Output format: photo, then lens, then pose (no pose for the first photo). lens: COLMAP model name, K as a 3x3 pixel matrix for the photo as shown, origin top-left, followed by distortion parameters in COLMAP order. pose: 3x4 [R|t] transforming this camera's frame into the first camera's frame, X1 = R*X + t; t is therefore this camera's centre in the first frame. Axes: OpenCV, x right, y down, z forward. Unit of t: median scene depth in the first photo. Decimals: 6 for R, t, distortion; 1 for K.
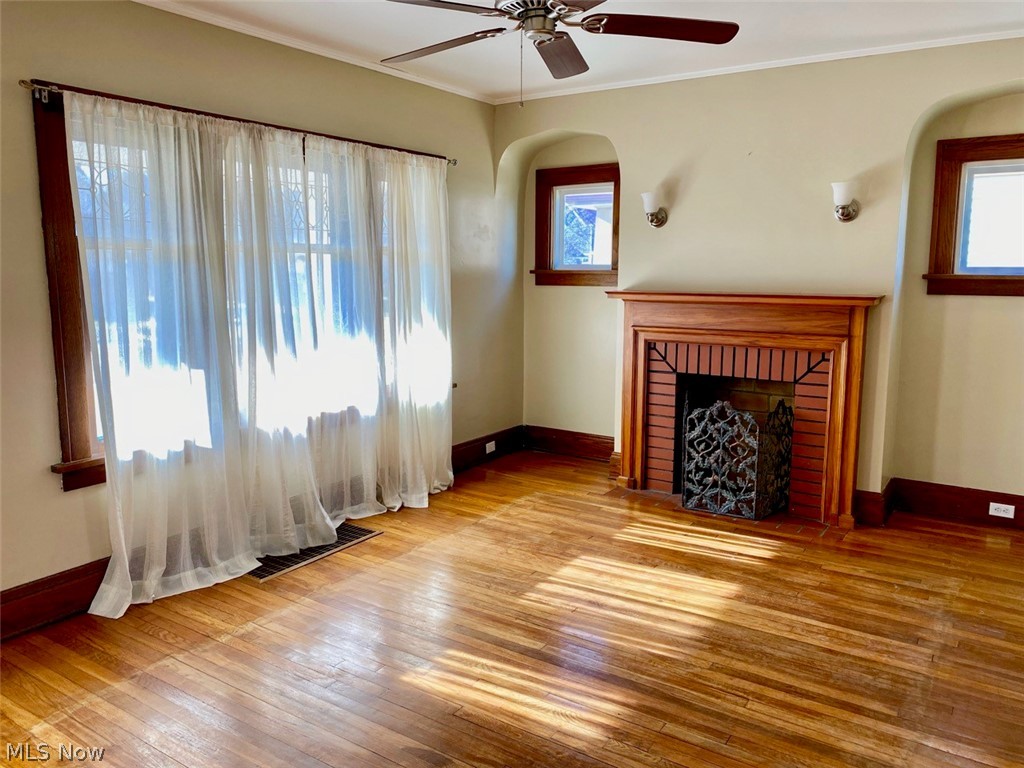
lens RADIAL K [[774.8, 0, 511.4], [0, 774.8, 368.9], [0, 0, 1]] dist [0.087425, -0.133818]
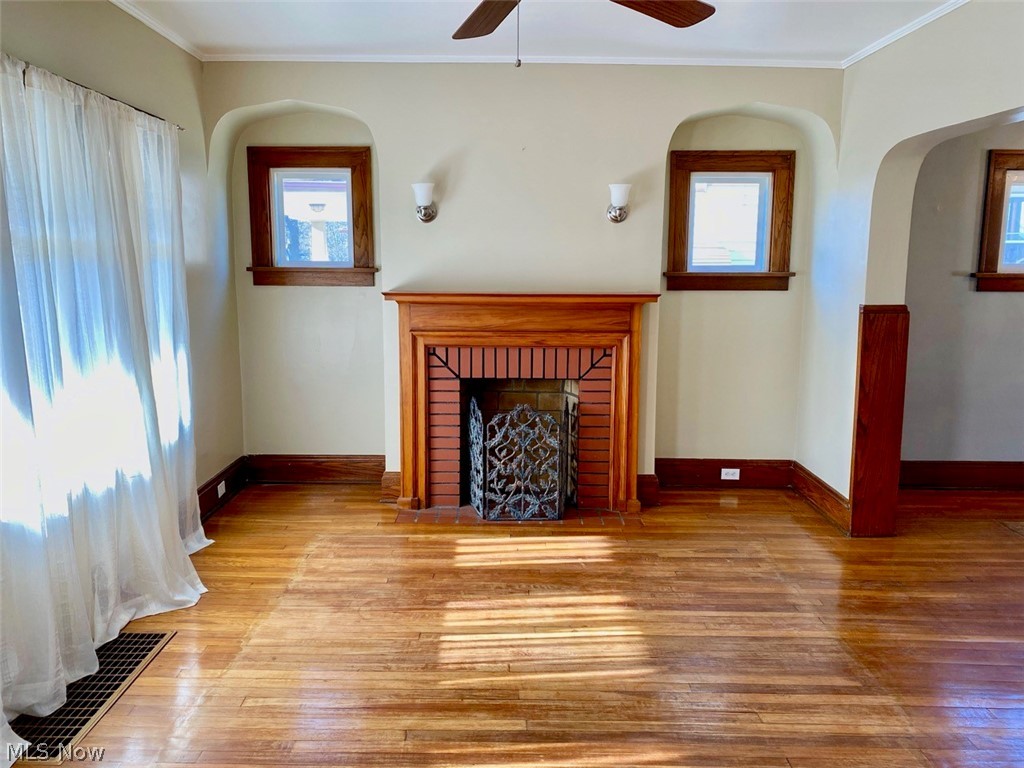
lens RADIAL K [[768.7, 0, 511.0], [0, 768.7, 366.8], [0, 0, 1]] dist [0.152190, -0.310342]
pose [[0.835822, -0.072451, 0.544199, -0.257195], [0.070306, 0.997218, 0.024783, -0.029413], [-0.544480, 0.017546, 0.838590, 0.198476]]
